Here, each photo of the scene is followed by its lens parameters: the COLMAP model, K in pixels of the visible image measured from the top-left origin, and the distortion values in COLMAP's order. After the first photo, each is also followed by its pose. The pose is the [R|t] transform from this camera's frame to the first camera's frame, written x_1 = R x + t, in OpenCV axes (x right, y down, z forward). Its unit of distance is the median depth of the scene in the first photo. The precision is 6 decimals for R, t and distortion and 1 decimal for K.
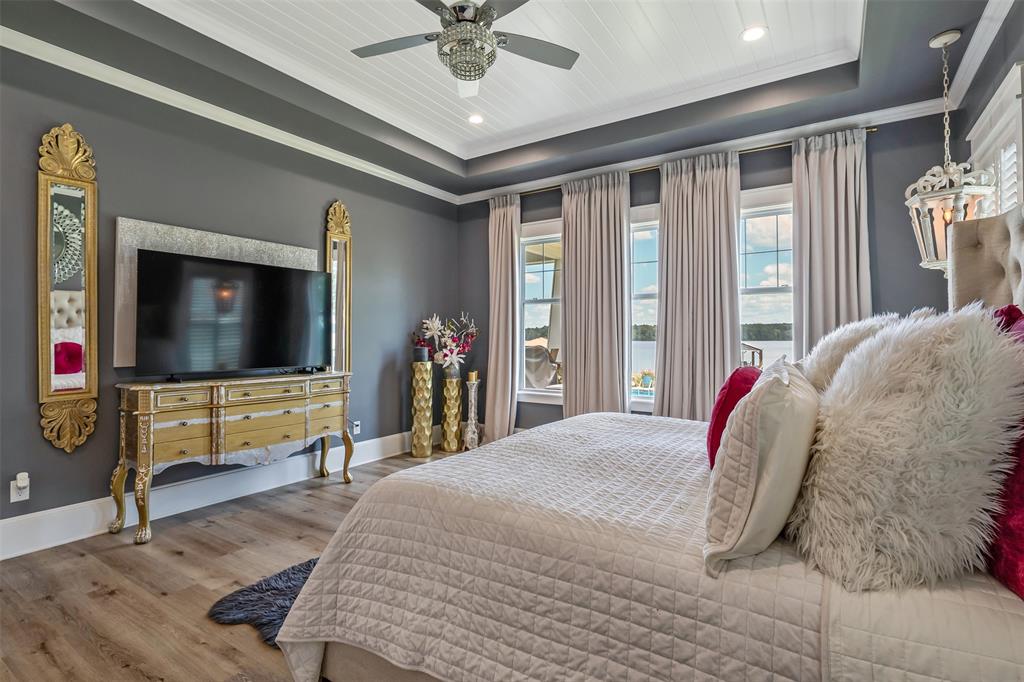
lens RADIAL K [[497.2, 0, 510.6], [0, 497.2, 337.7], [0, 0, 1]] dist [-0.001087, -0.000162]
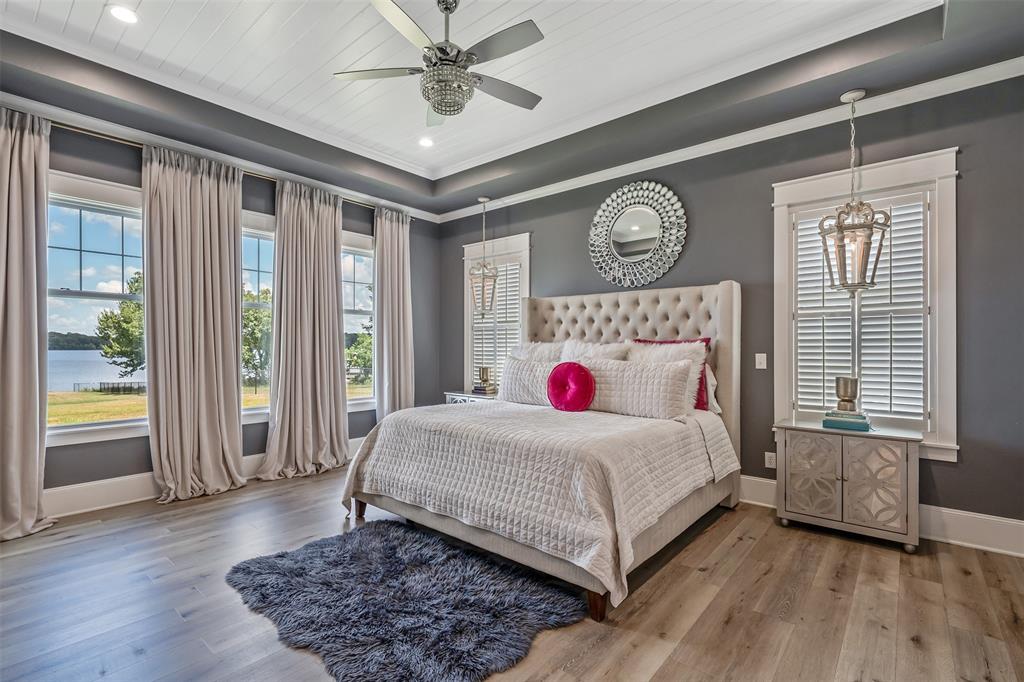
lens RADIAL K [[472.6, 0, 515.6], [0, 472.6, 350.2], [0, 0, 1]] dist [0.002306, 0.000087]
pose [[0.106414, -0.004981, 0.994309, -0.602170], [0.001105, 0.999987, 0.004892, -0.001467], [-0.994321, 0.000578, 0.106418, 0.401653]]
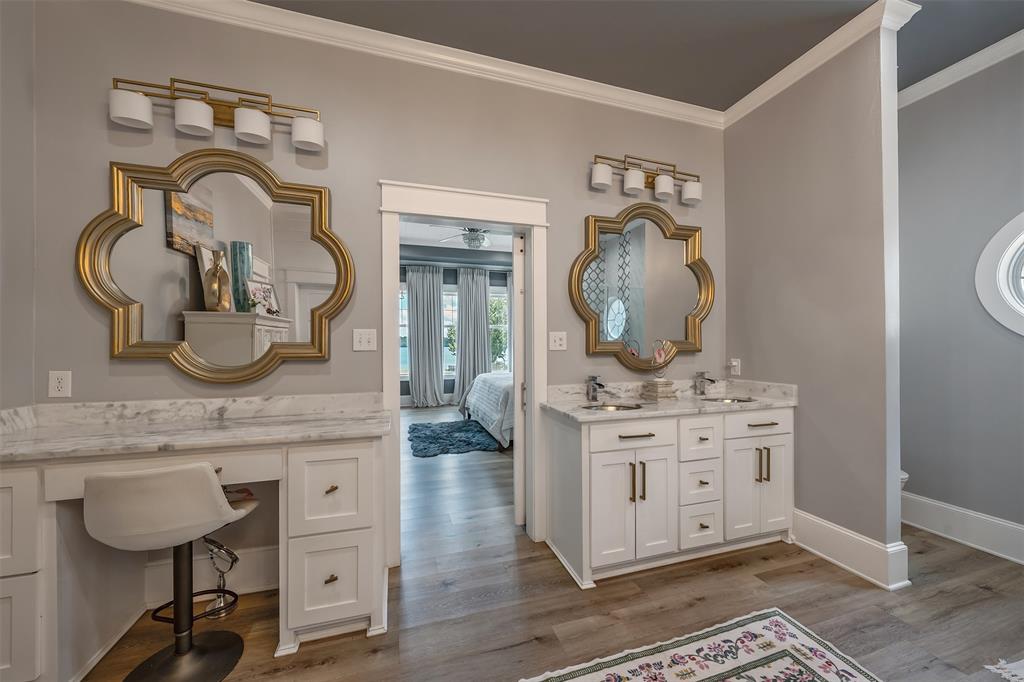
lens RADIAL K [[378.5, 0, 513.2], [0, 378.5, 346.3], [0, 0, 1]] dist [0.003007, 0.000060]
pose [[0.631792, -0.002624, 0.775133, -0.841946], [0.003771, 0.999993, 0.000311, 0.004072], [-0.775129, 0.002727, 0.631797, -0.260201]]
